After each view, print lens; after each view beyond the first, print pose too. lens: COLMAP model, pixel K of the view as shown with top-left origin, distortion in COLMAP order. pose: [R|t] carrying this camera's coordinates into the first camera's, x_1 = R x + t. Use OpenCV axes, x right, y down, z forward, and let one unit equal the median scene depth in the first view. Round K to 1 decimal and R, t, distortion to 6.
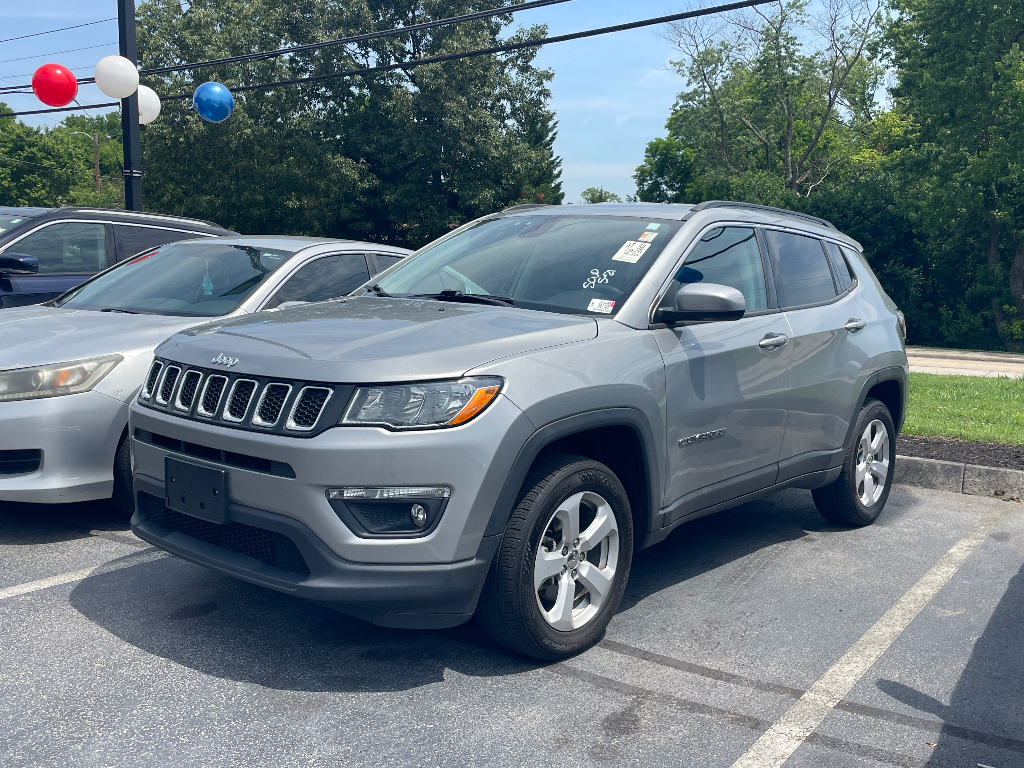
lens RADIAL K [[1012.6, 0, 516.8], [0, 1012.6, 382.7], [0, 0, 1]] dist [0.039072, 0.000000]
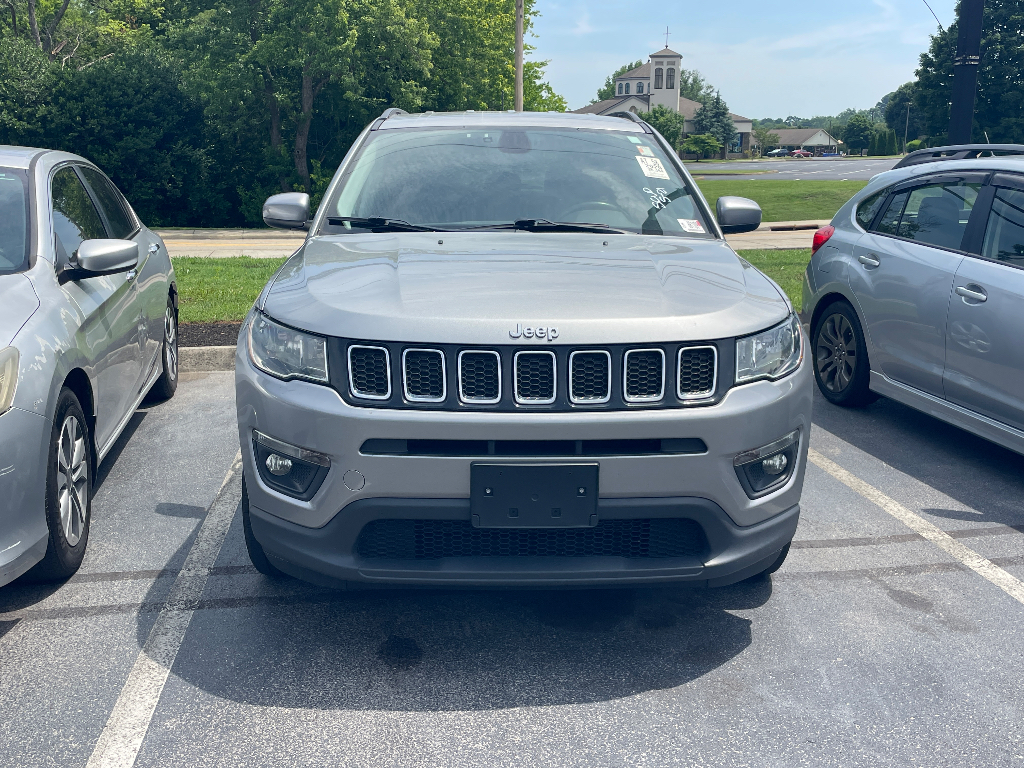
lens RADIAL K [[1012.6, 0, 514.3], [0, 1012.6, 388.5], [0, 0, 1]] dist [0.039072, 0.000000]
pose [[0.738954, -0.173998, 0.650900, -0.805252], [0.093361, 0.983202, 0.156838, -0.102349], [-0.667256, -0.055128, 0.742786, 0.401118]]
